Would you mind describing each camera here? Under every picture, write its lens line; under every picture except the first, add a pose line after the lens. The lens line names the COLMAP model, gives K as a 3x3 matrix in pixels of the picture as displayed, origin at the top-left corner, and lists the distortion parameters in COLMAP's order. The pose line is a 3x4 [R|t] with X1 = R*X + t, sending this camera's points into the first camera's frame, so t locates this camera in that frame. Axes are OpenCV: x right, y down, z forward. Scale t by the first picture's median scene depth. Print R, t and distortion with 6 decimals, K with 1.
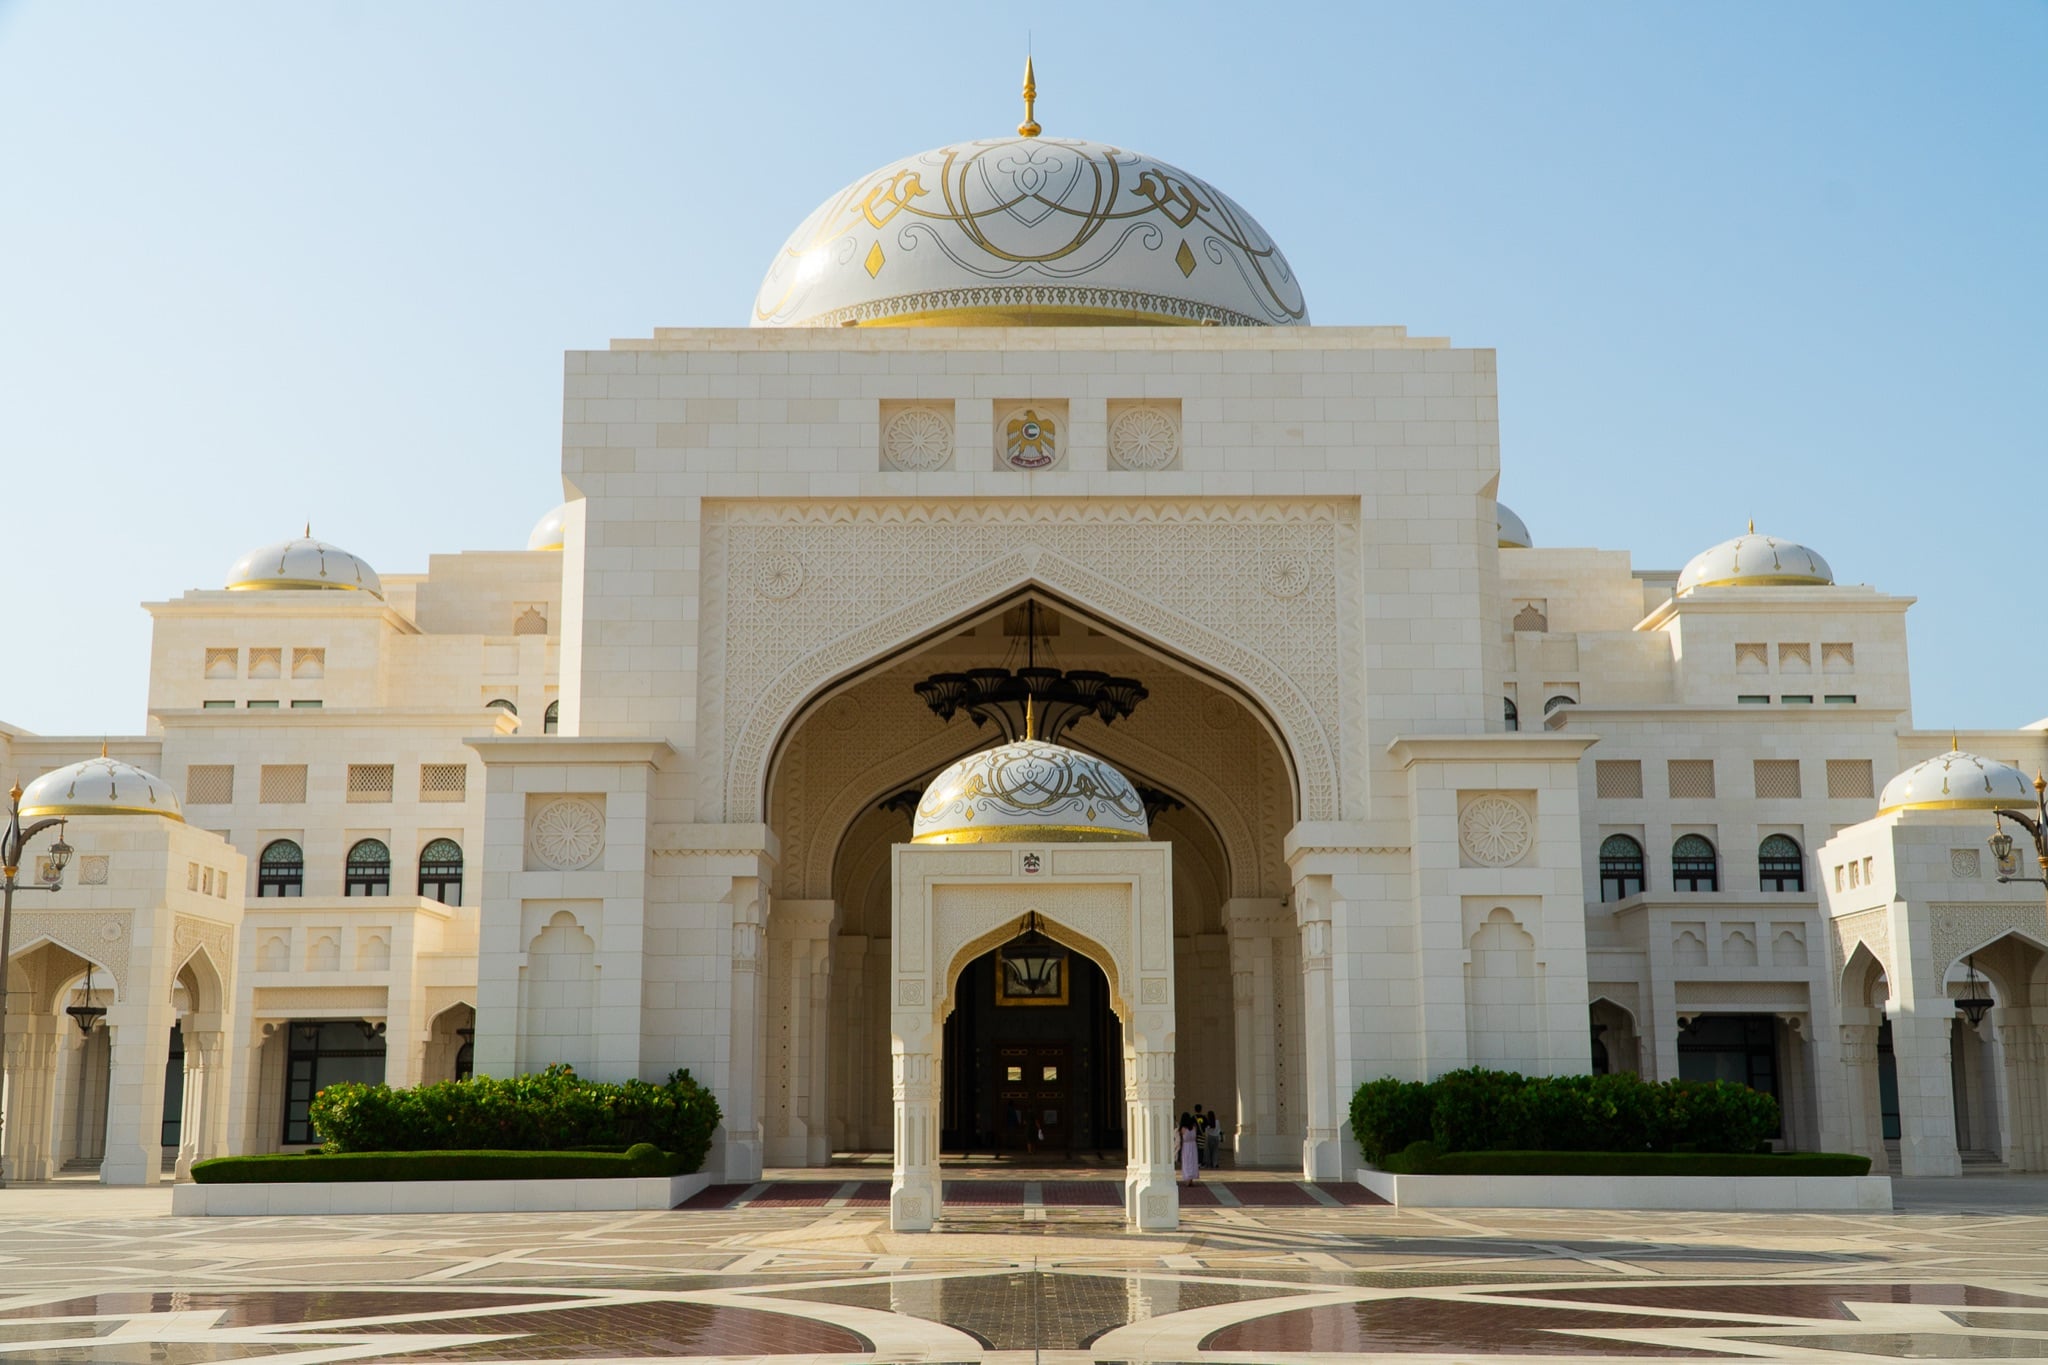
lens RADIAL K [[2320.2, 0, 1023.7], [0, 2320.2, 685.0], [0, 0, 1]] dist [-0.136987, 0.005604]
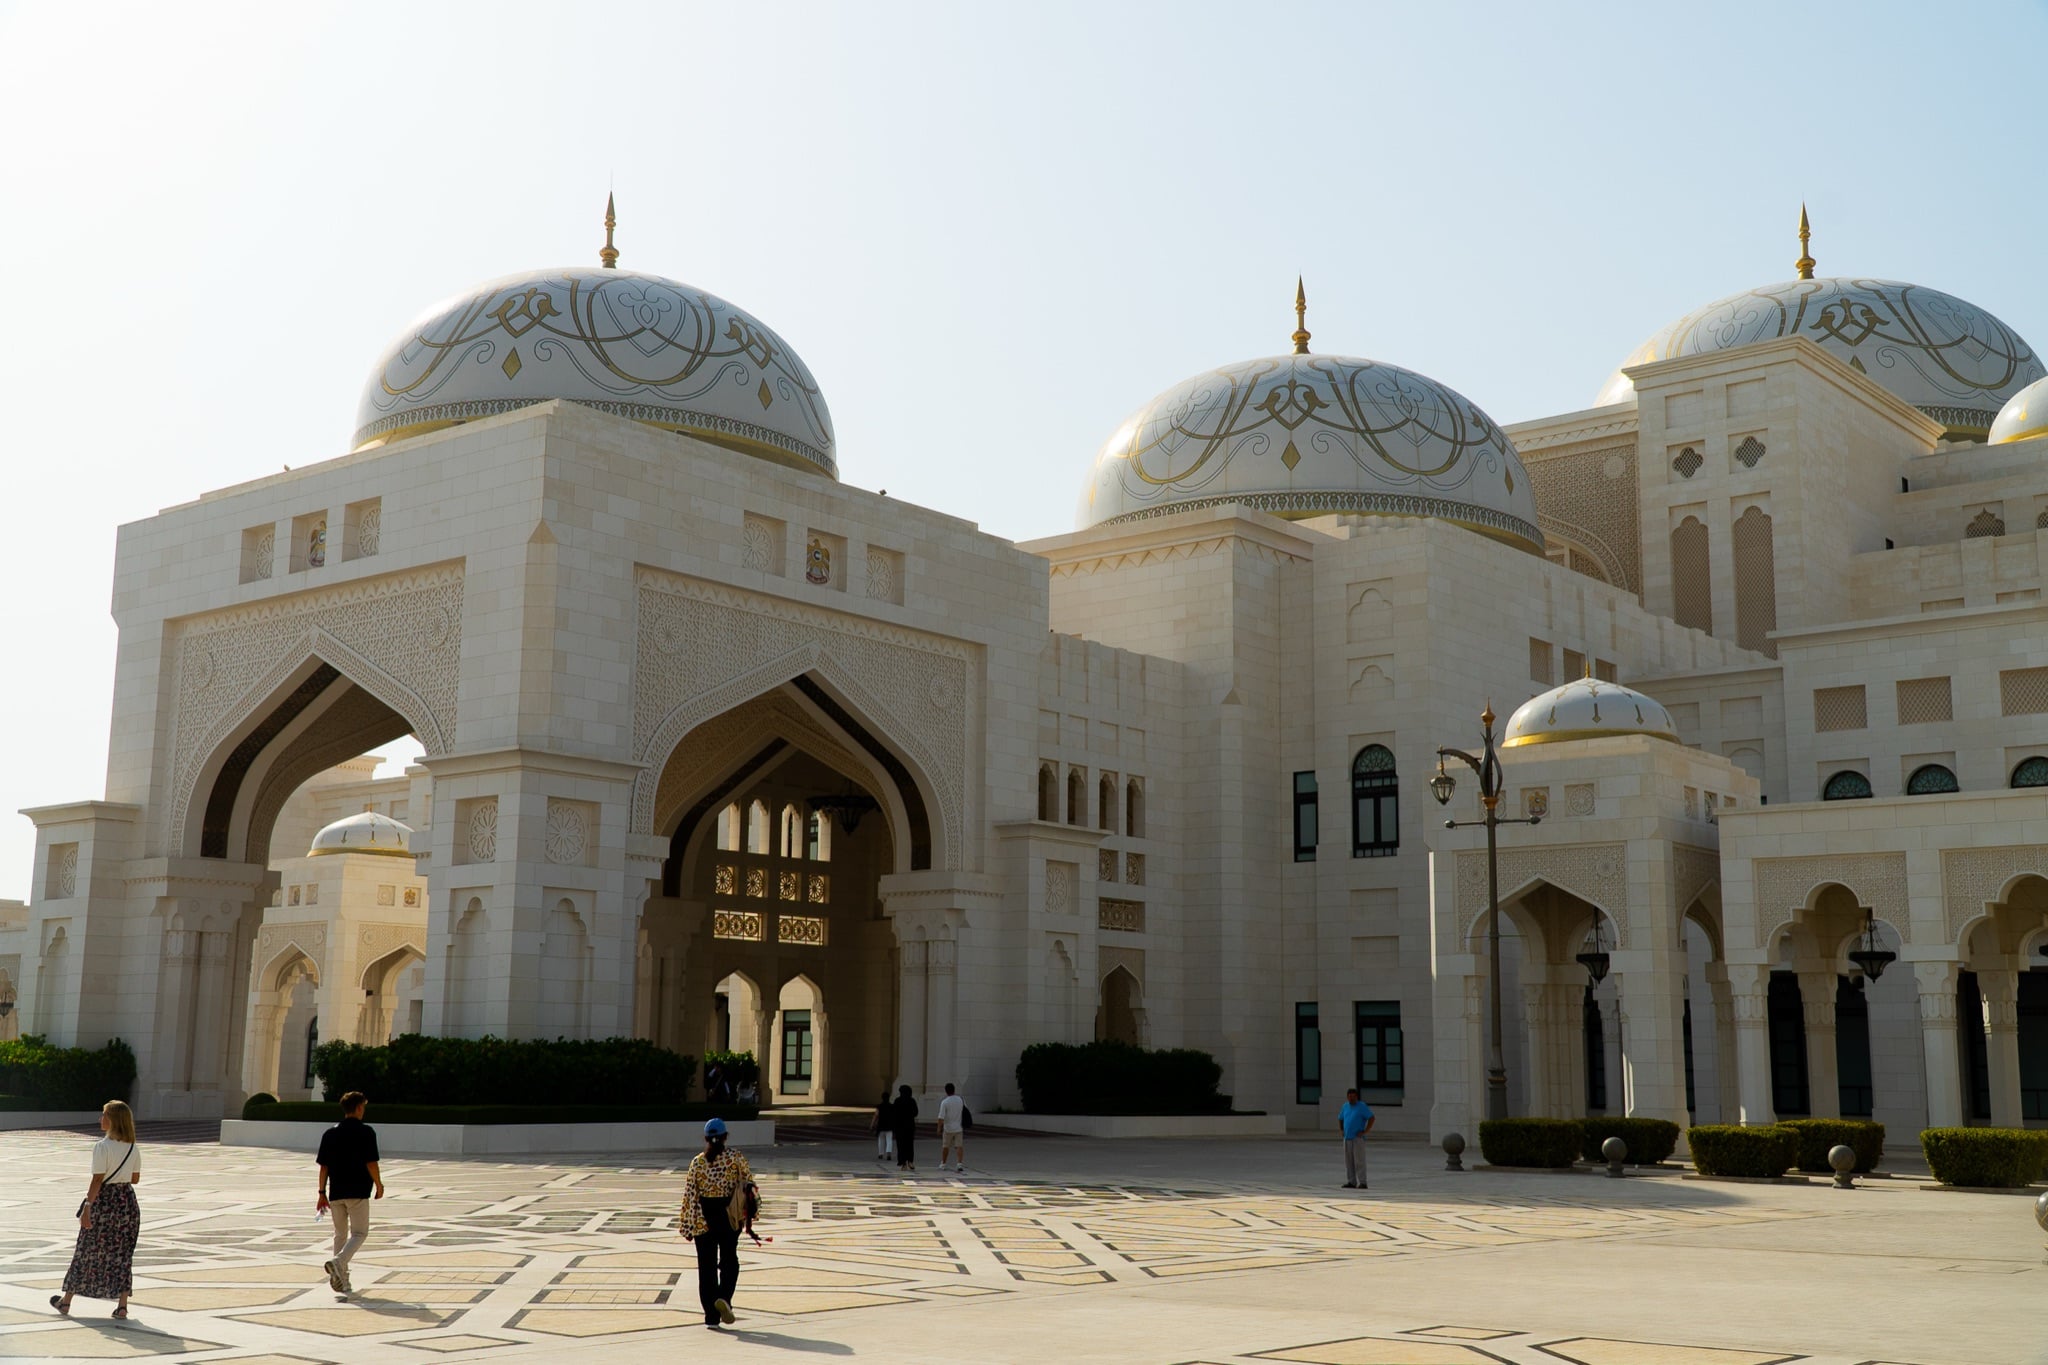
lens RADIAL K [[2245.2, 0, 1026.4], [0, 2245.2, 680.1], [0, 0, 1]] dist [0.098198, 0.011323]
pose [[0.762640, -0.096193, -0.639630, 1.111228], [0.117191, 0.993063, -0.009617, 0.027512], [0.636118, -0.067625, 0.768623, 0.278219]]
